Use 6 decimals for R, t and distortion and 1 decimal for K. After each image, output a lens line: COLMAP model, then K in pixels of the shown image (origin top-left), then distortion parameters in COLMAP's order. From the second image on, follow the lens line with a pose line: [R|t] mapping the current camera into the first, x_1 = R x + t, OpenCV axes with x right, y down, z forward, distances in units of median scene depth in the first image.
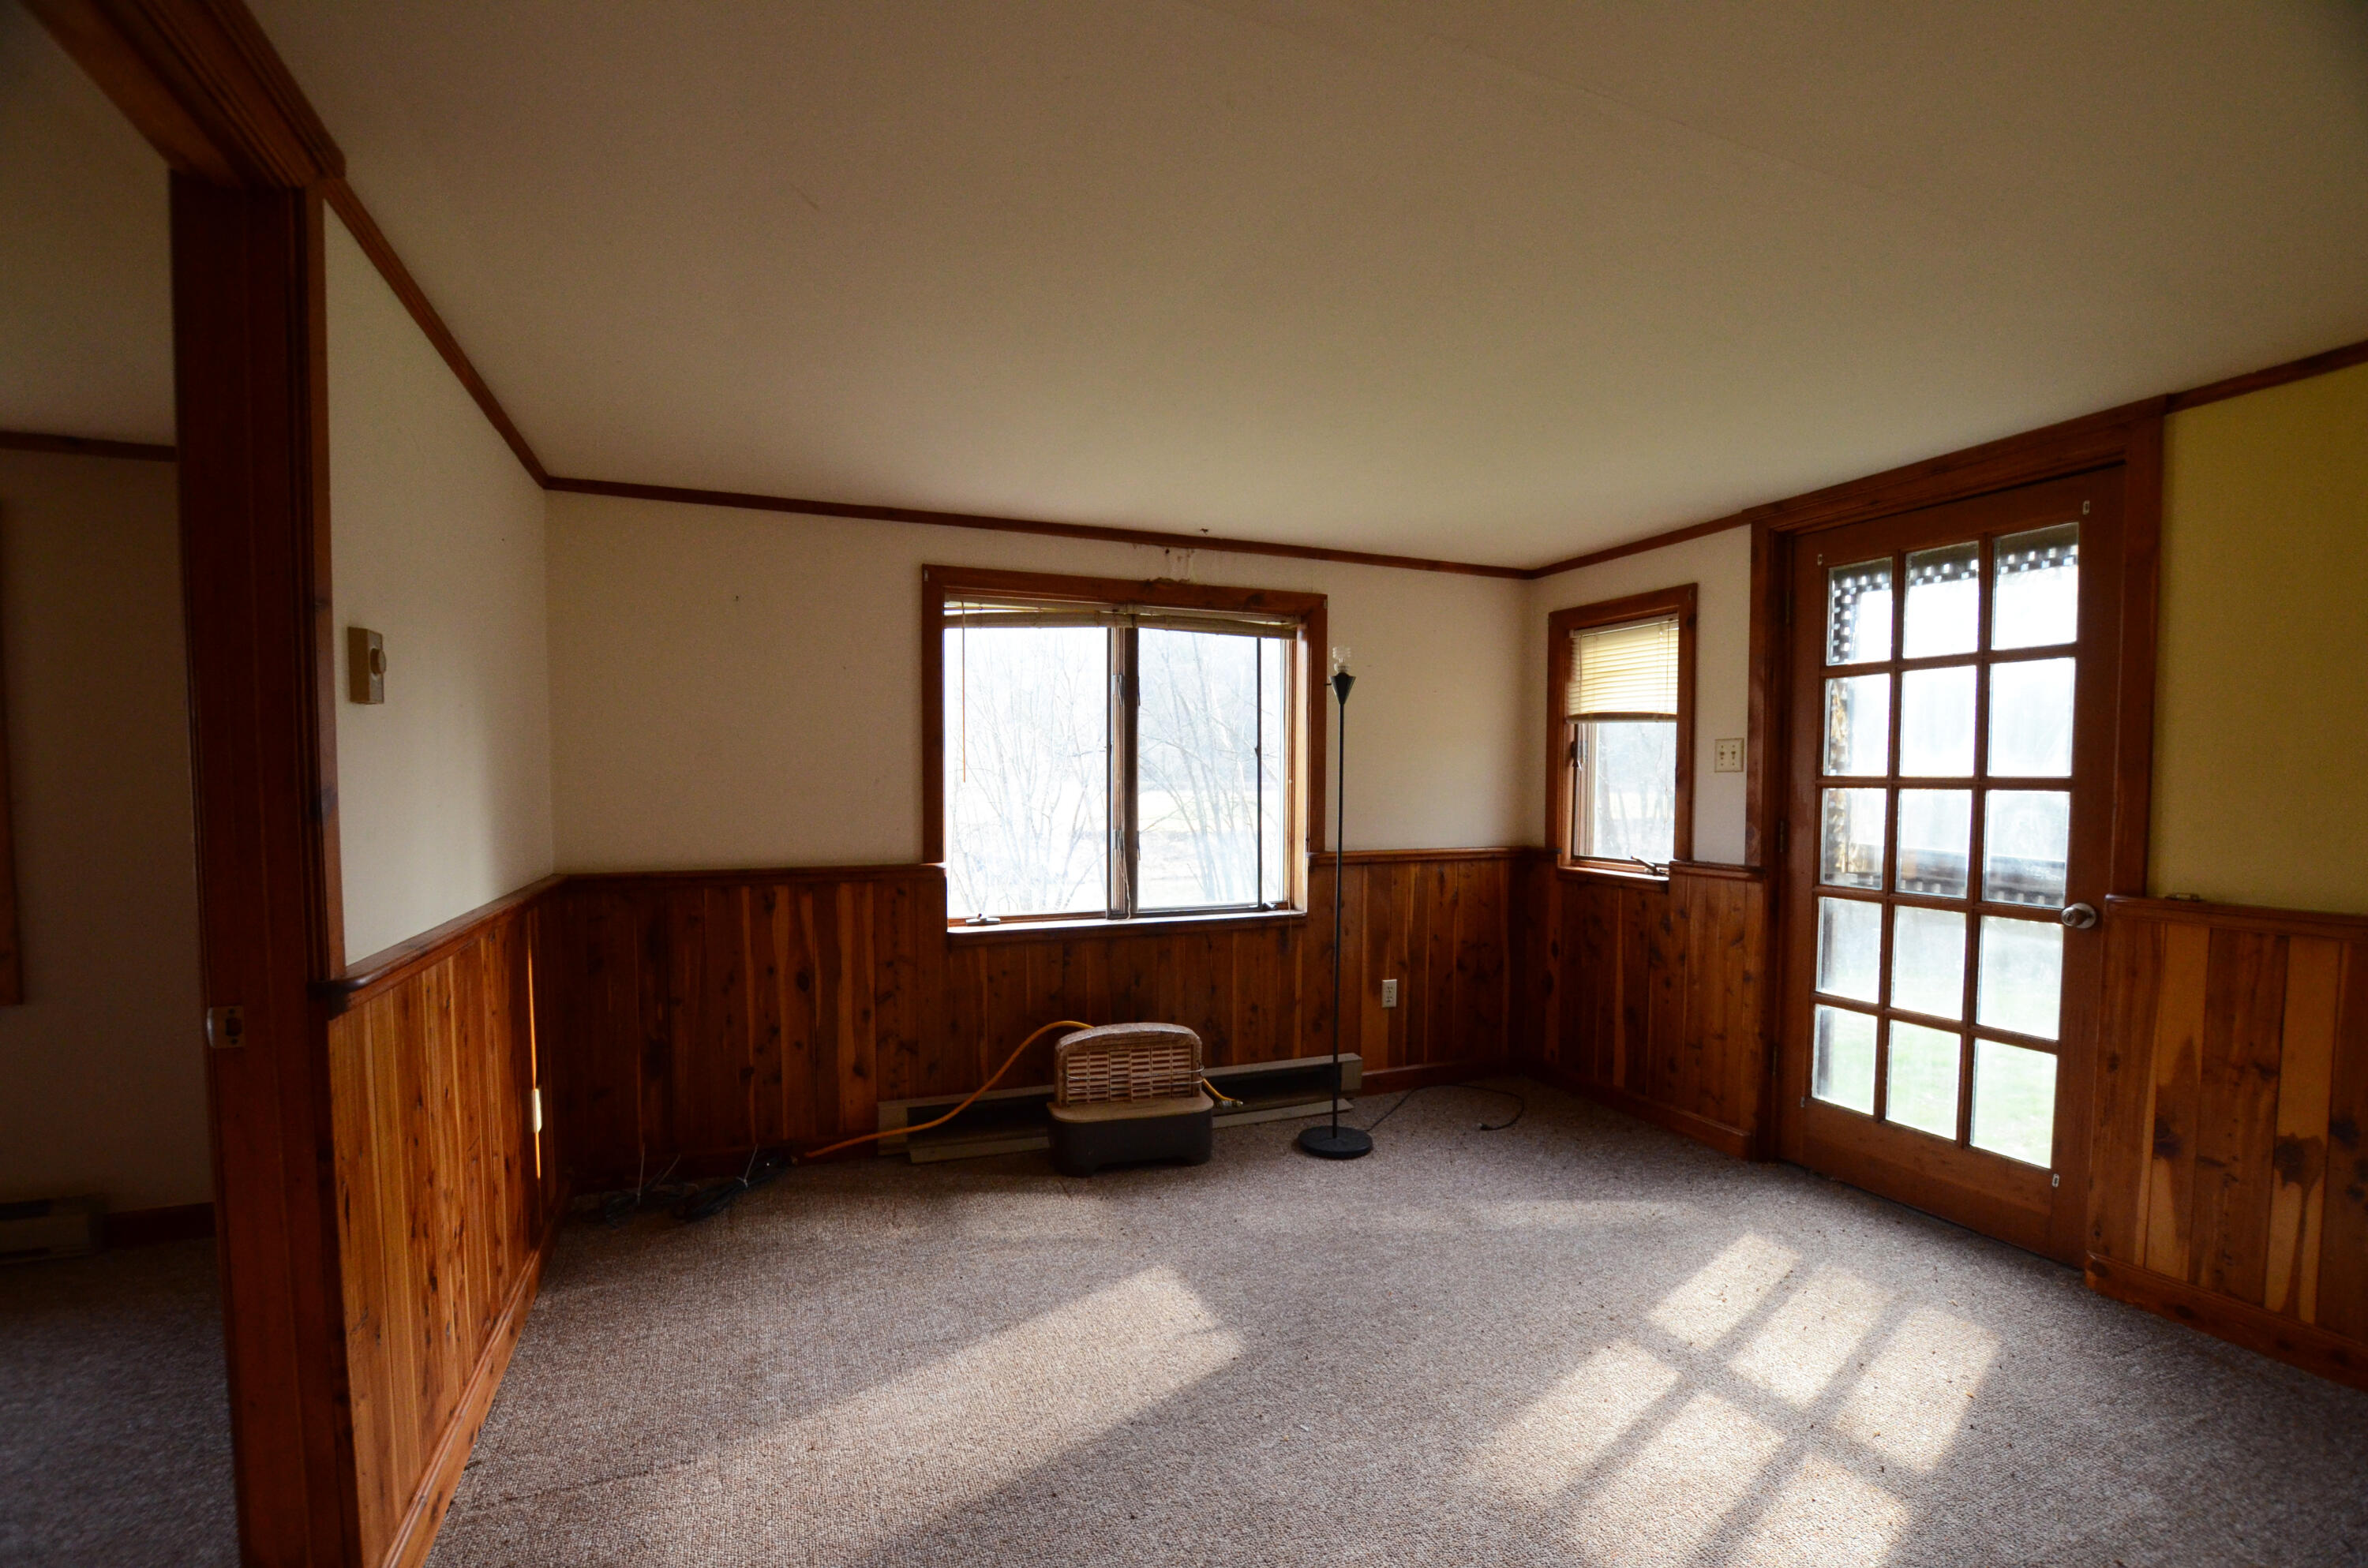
lens RADIAL K [[1052.9, 0, 1181.6], [0, 1052.9, 845.9], [0, 0, 1]] dist [-0.029954, 0.002729]
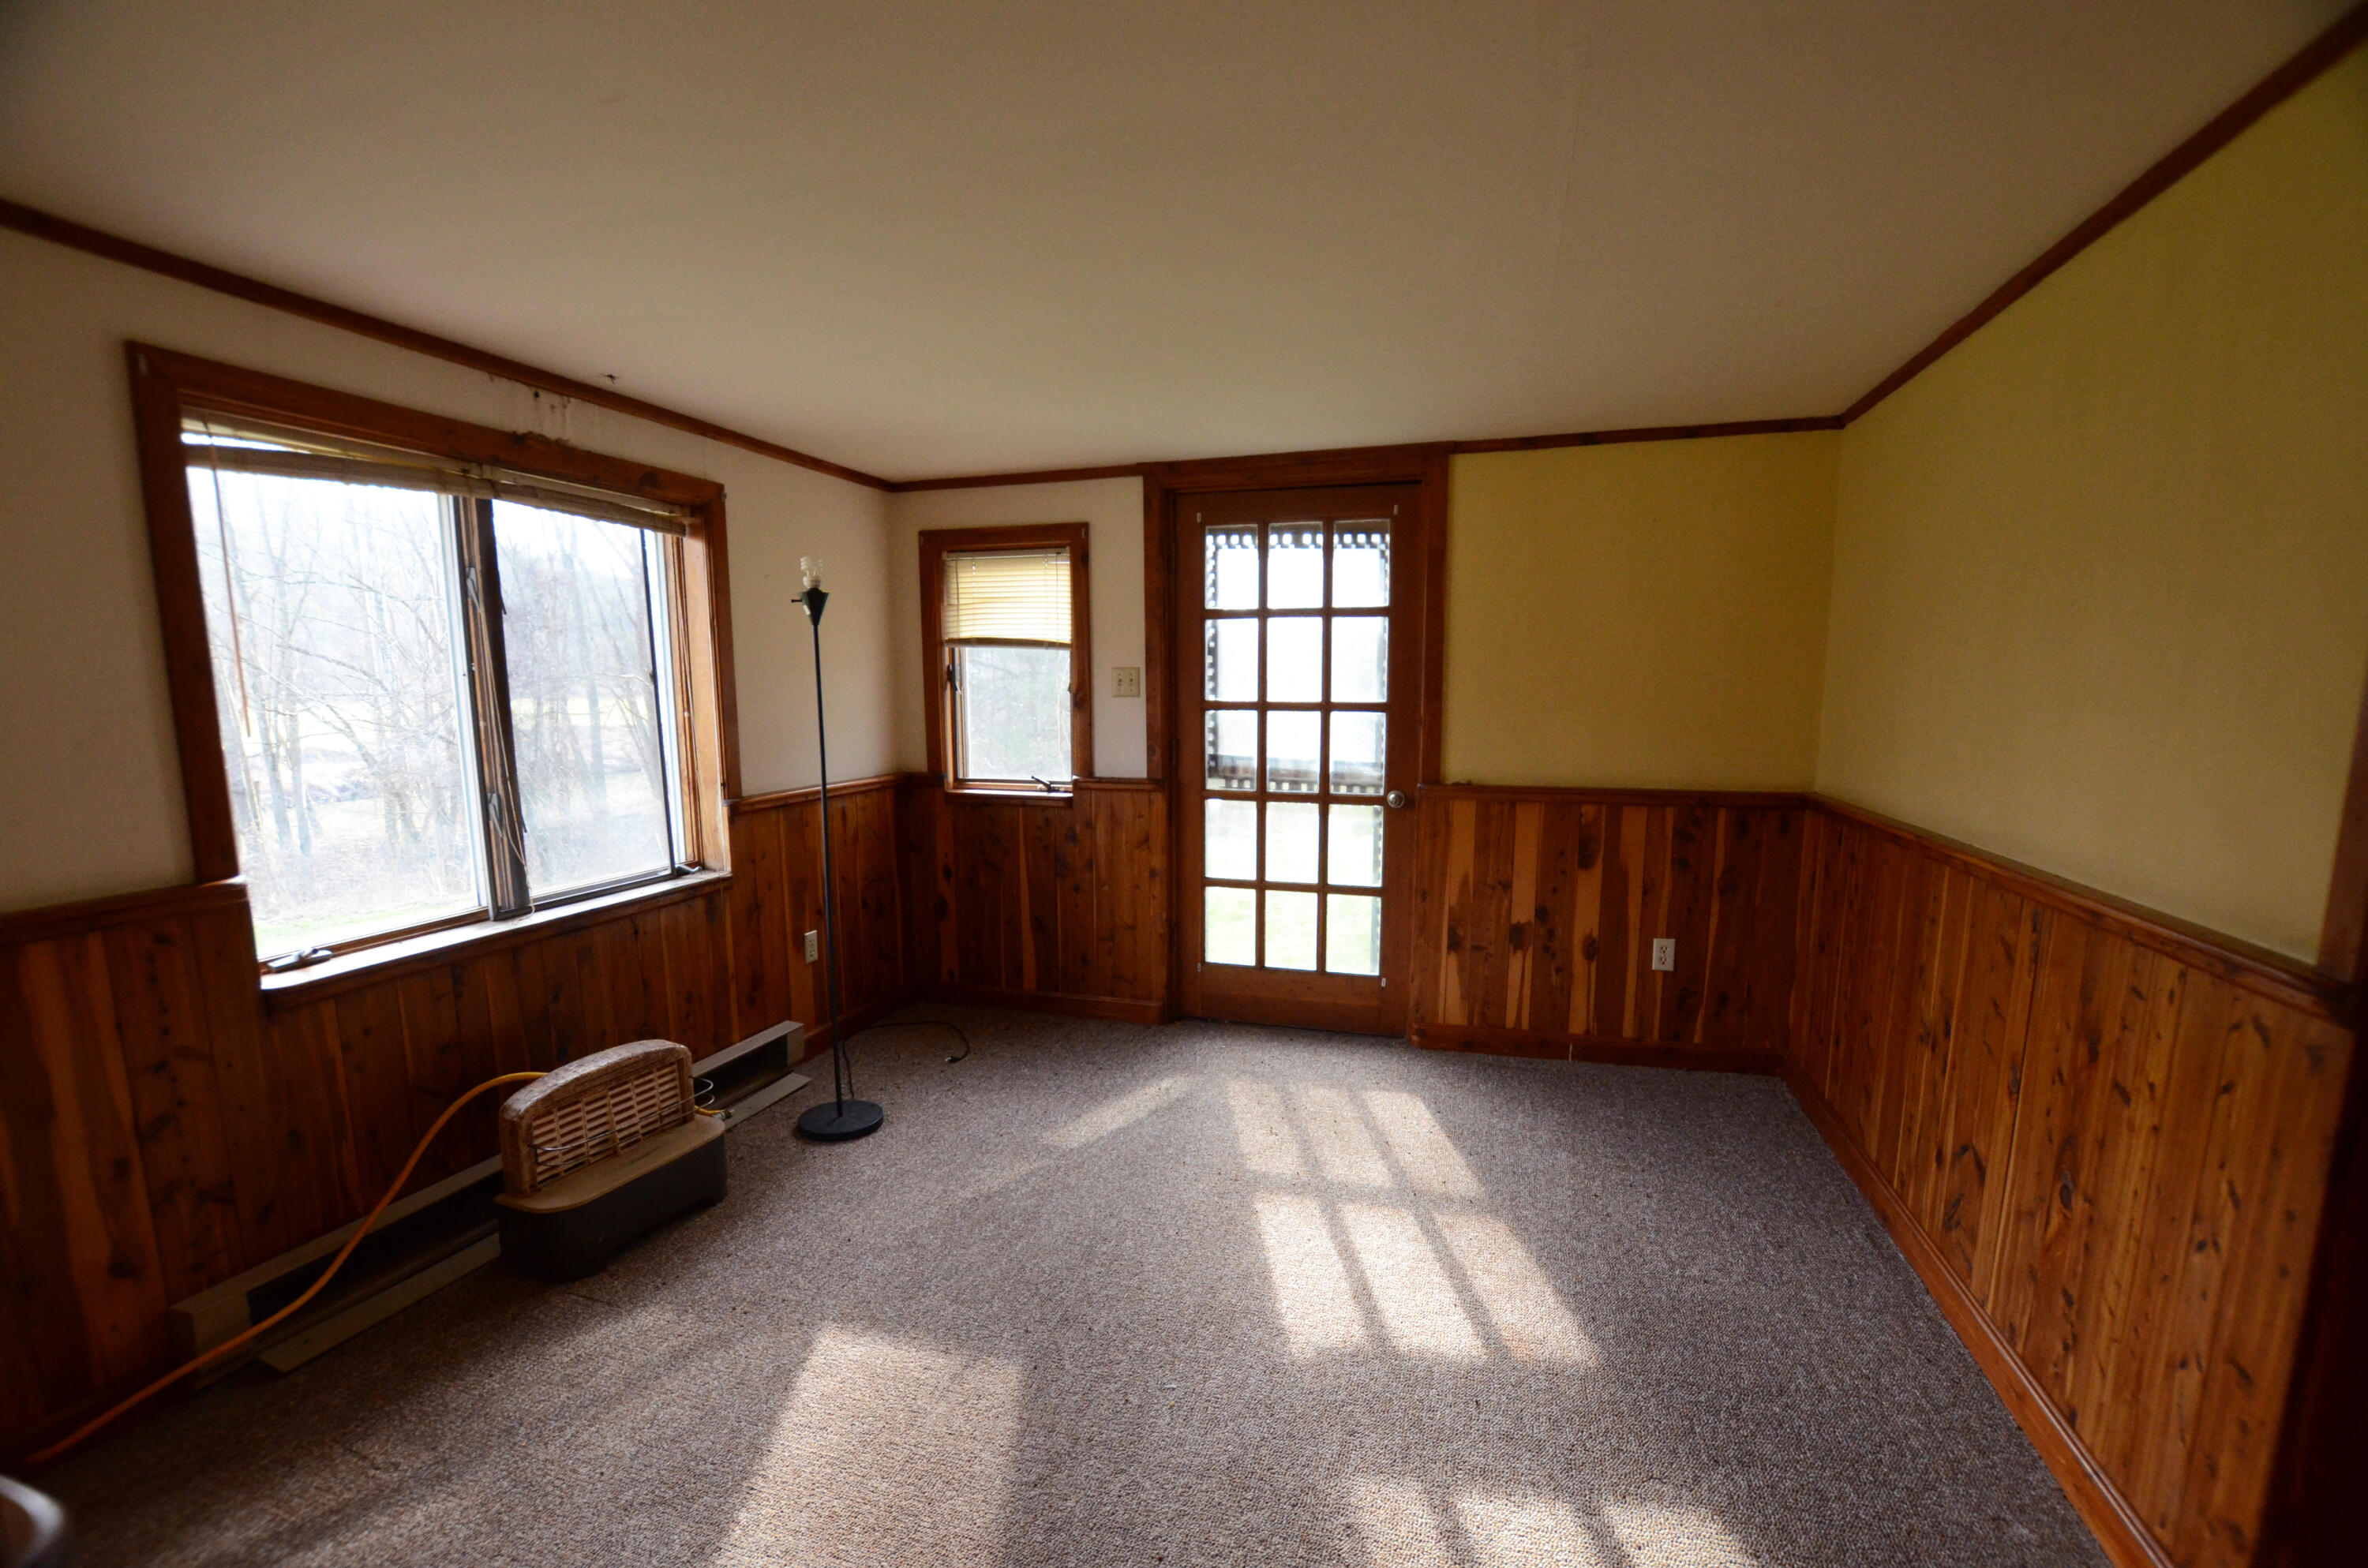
lens RADIAL K [[1052.9, 0, 1181.6], [0, 1052.9, 845.9], [0, 0, 1]] dist [-0.029954, 0.002729]
pose [[0.624332, -0.123965, 0.771260, -0.340730], [0.051724, 0.991721, 0.117530, -0.041274], [-0.779445, -0.033485, 0.625575, 0.229496]]
